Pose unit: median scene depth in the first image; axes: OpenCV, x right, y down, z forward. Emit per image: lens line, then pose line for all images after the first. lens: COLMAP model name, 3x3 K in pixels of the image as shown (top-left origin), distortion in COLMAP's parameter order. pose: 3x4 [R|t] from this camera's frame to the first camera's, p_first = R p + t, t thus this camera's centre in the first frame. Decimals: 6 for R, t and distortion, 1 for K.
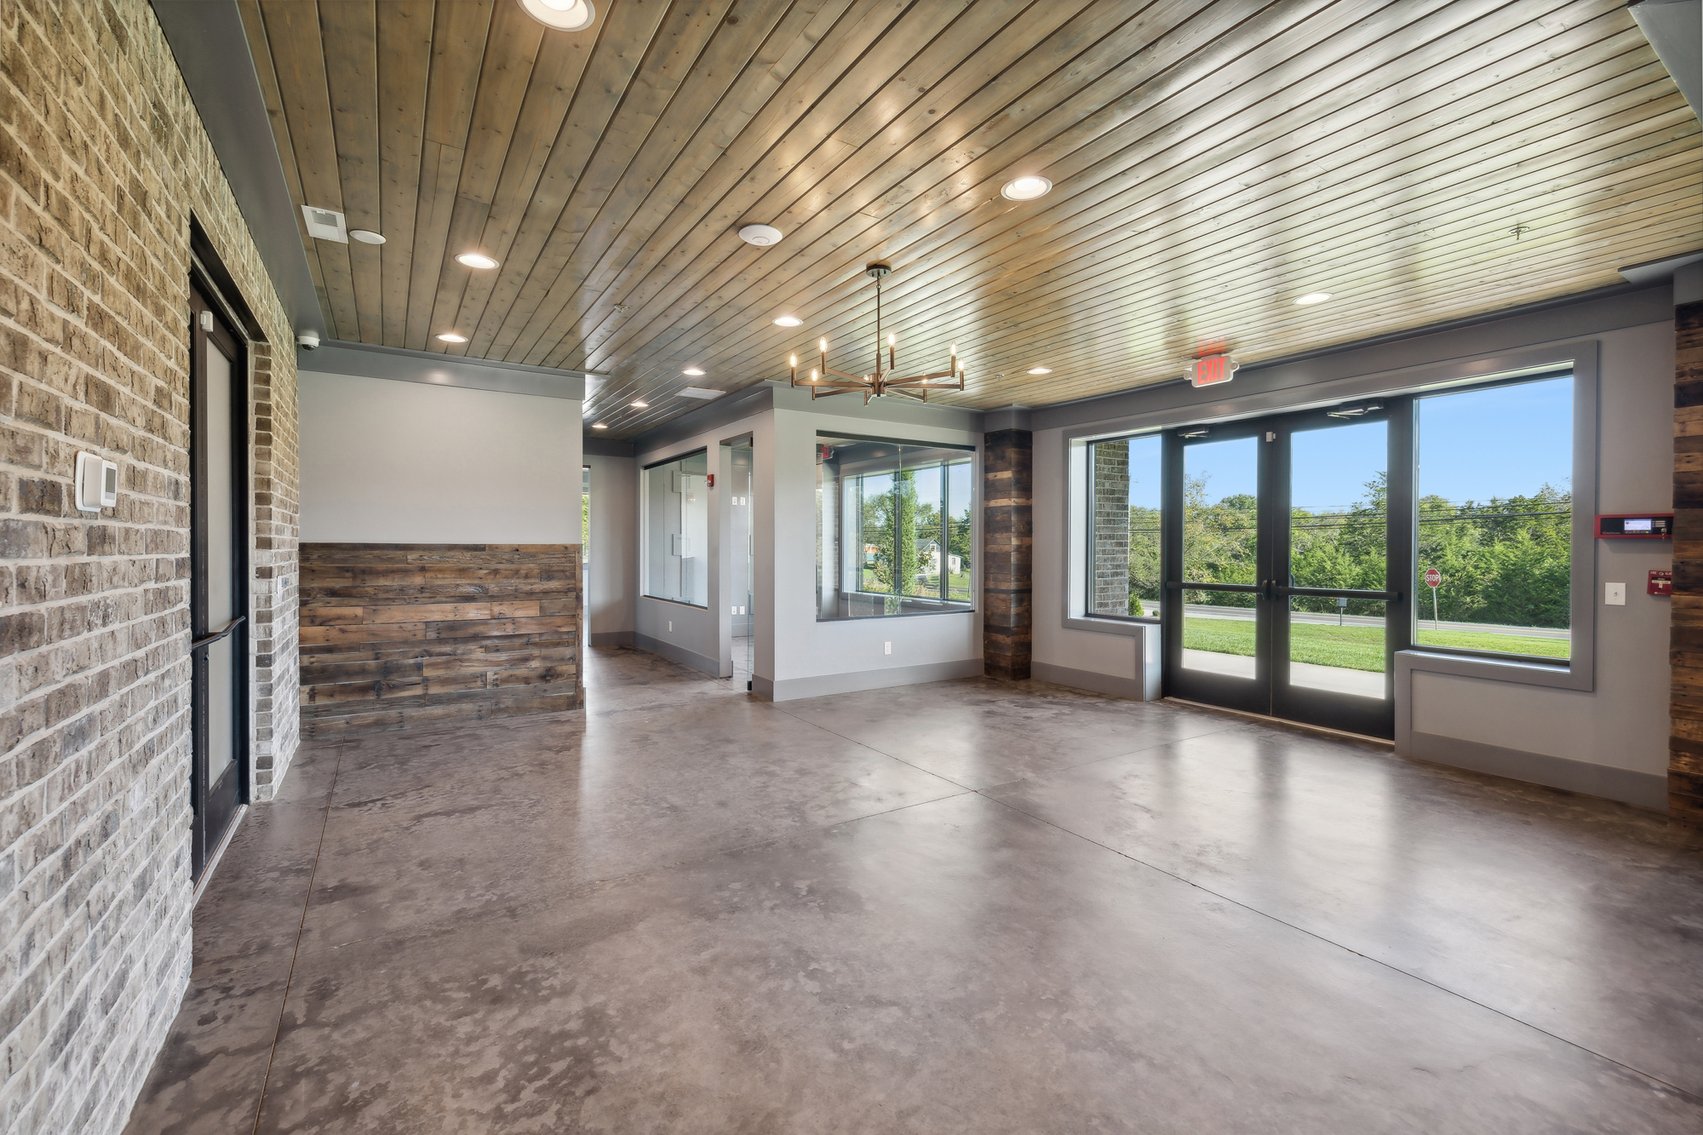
lens RADIAL K [[716.6, 0, 848.3], [0, 716.6, 554.5], [0, 0, 1]] dist [-0.000075, -0.000345]
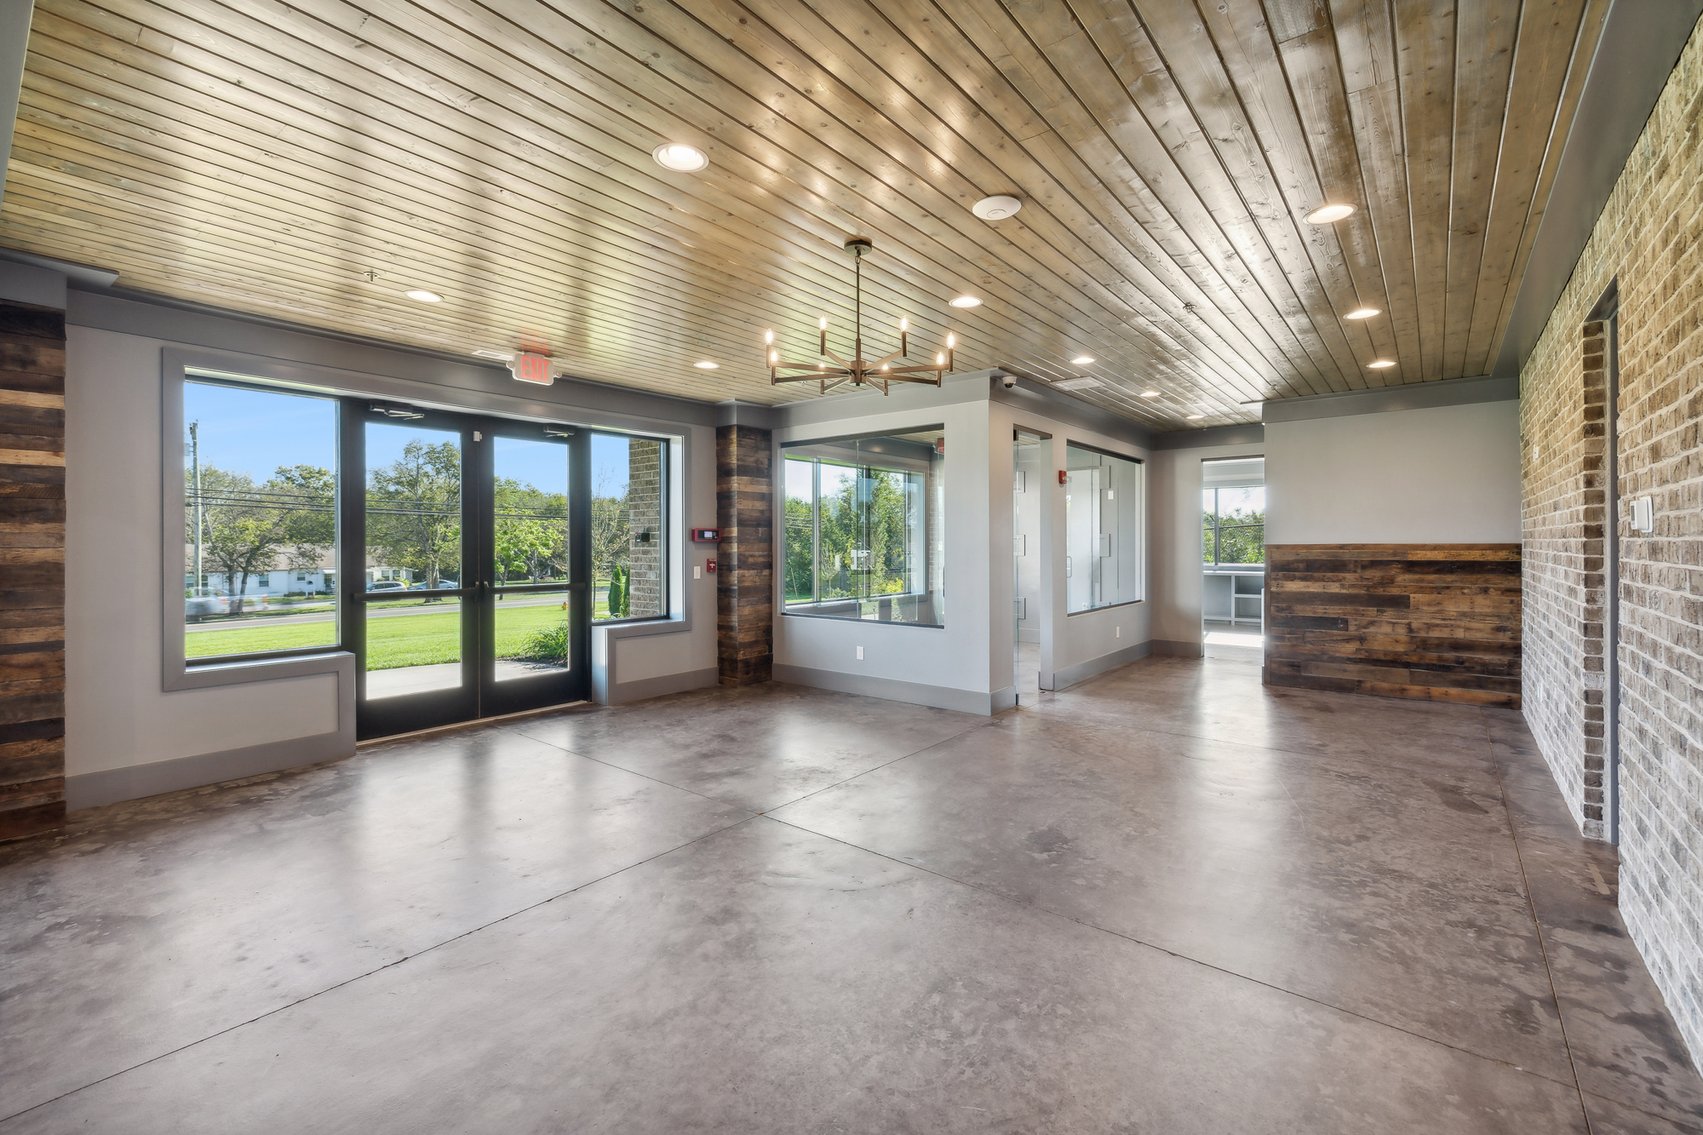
lens RADIAL K [[728.9, 0, 853.6], [0, 728.9, 546.5], [0, 0, 1]] dist [0.000553, -0.000381]
pose [[-0.317622, -0.007026, 0.948191, -0.526565], [0.011437, 0.999871, 0.011240, -0.017531], [-0.948149, 0.014415, -0.317501, 0.824807]]
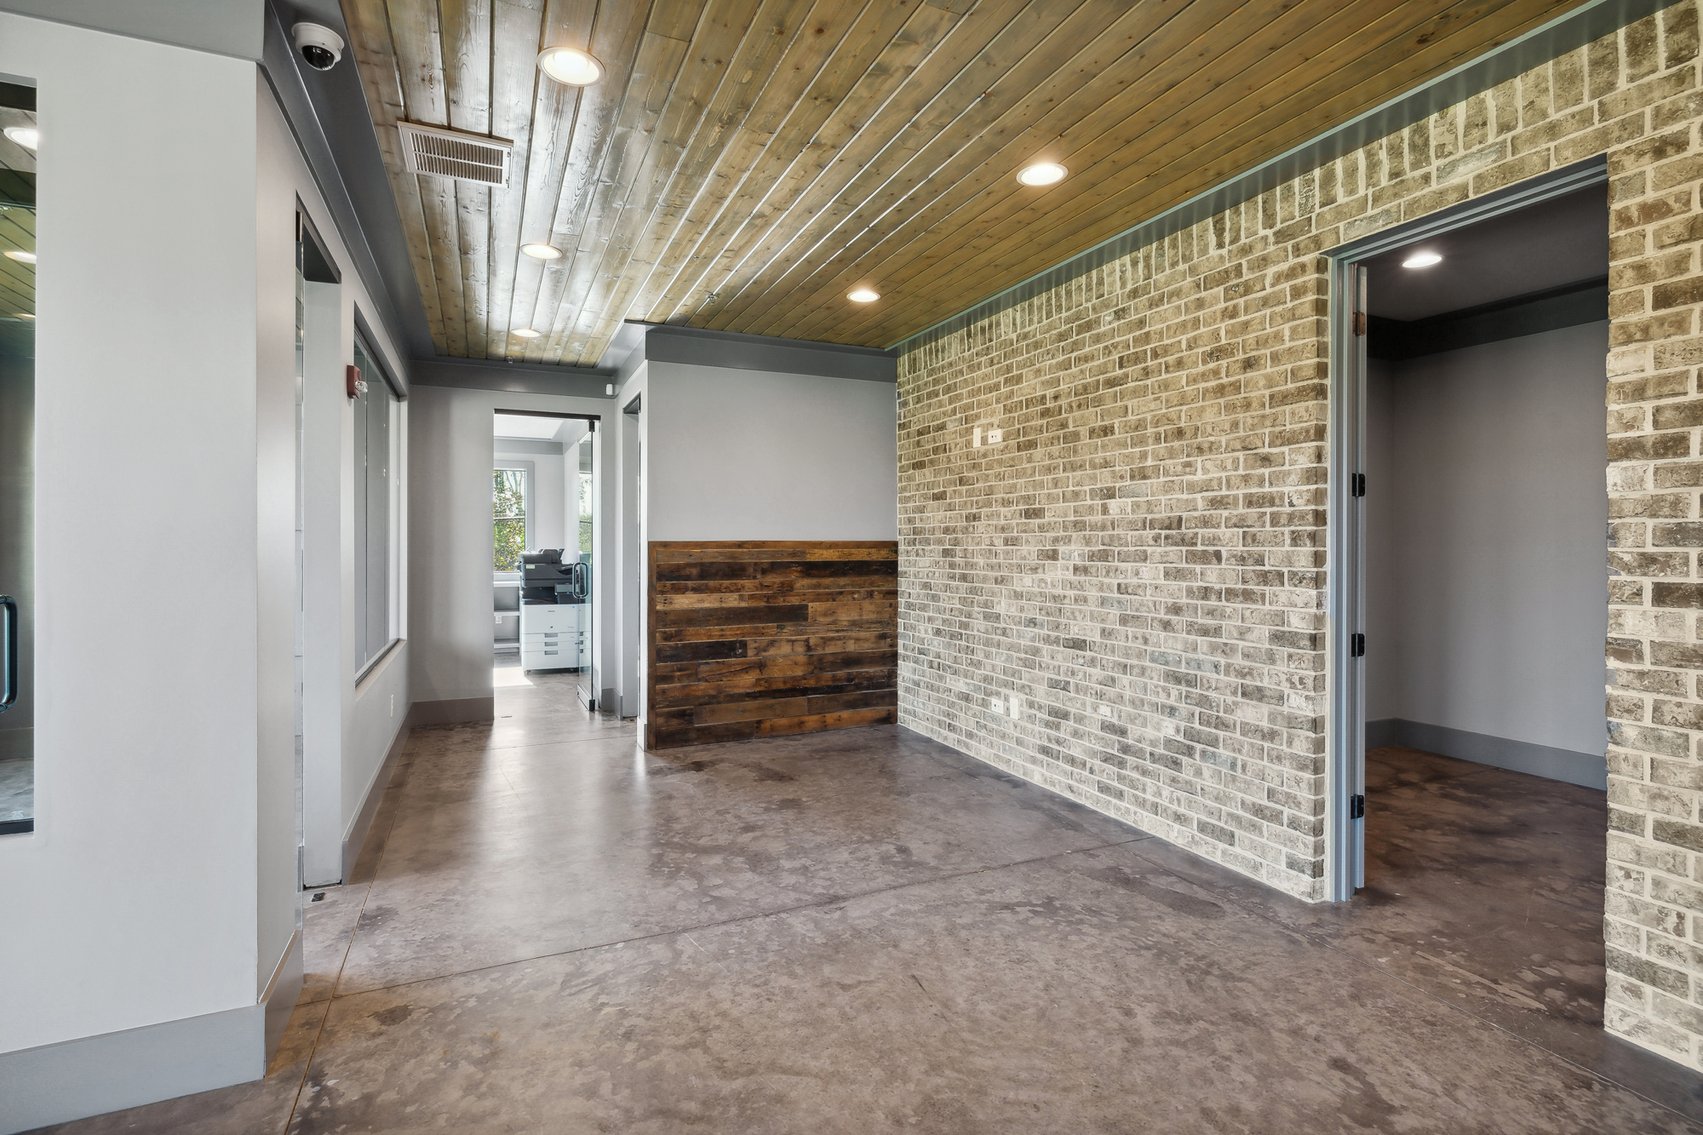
lens RADIAL K [[790.4, 0, 839.7], [0, 790.4, 548.7], [0, 0, 1]] dist [-0.000869, 0.000799]
pose [[-0.988404, -0.004142, 0.151791, 0.084705], [-0.002273, 0.999919, 0.012487, -0.001810], [-0.151831, 0.011997, -0.988334, 0.618646]]
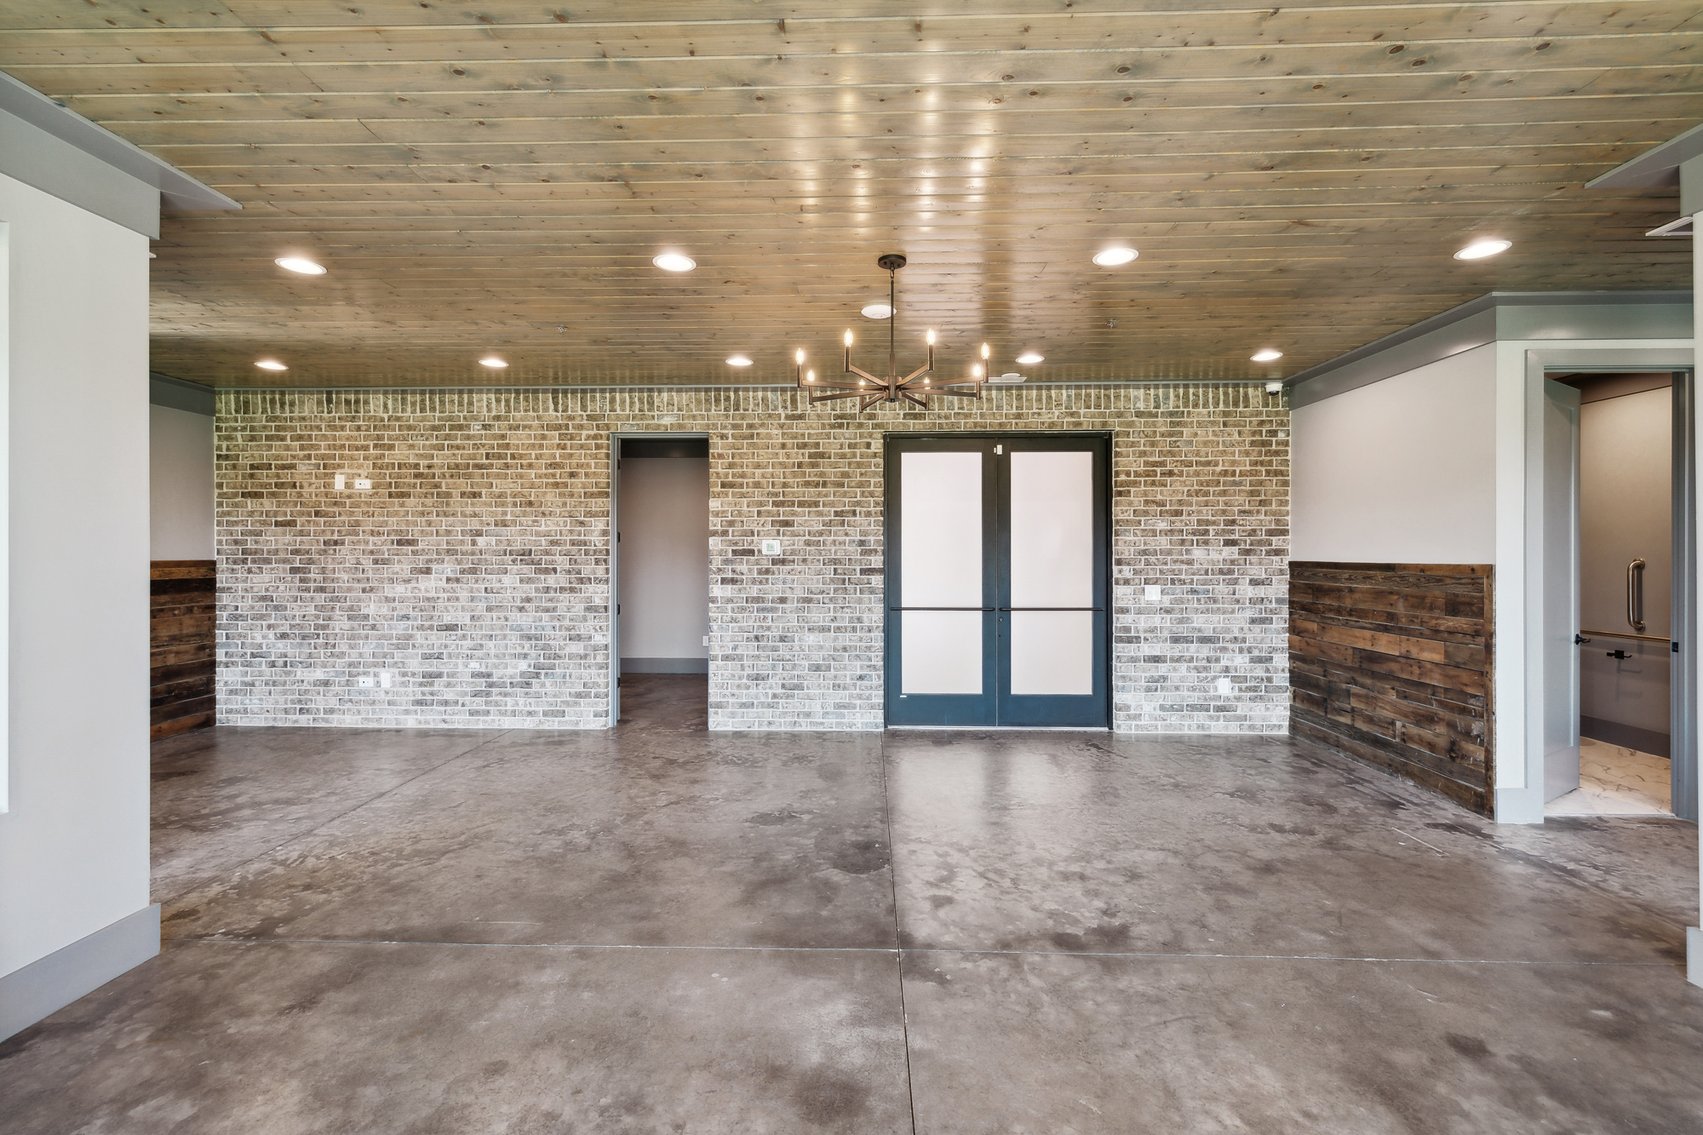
lens RADIAL K [[724.9, 0, 842.0], [0, 724.9, 553.7], [0, 0, 1]] dist [0.000496, -0.000198]
pose [[-0.568185, -0.002996, -0.822895, 0.520273], [-0.010395, 0.999940, 0.003537, -0.021517], [0.822835, 0.010564, -0.568182, 0.928270]]
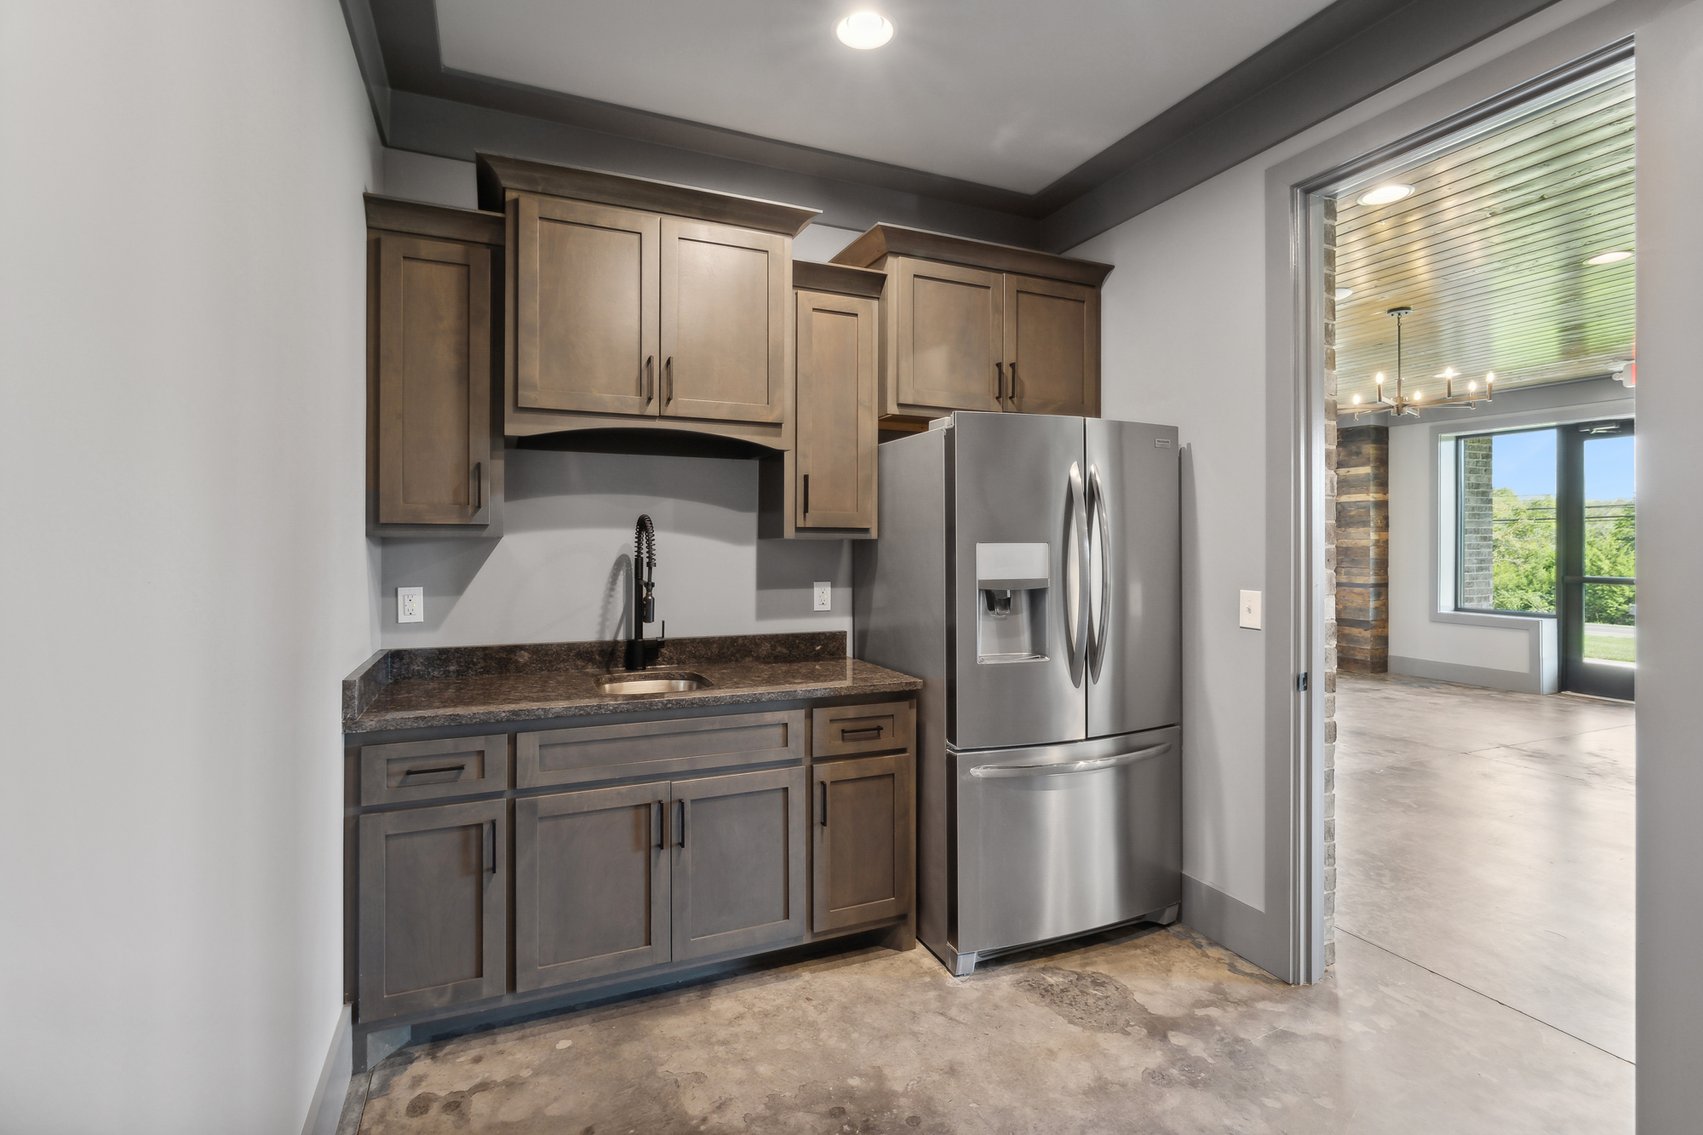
lens RADIAL K [[790.4, 0, 839.7], [0, 790.4, 548.7], [0, 0, 1]] dist [-0.000869, 0.000799]
pose [[0.987220, 0.001471, -0.159355, -0.420999], [-0.002042, 0.999992, -0.003420, 0.006365], [0.159349, 0.003702, 0.987215, -0.281070]]
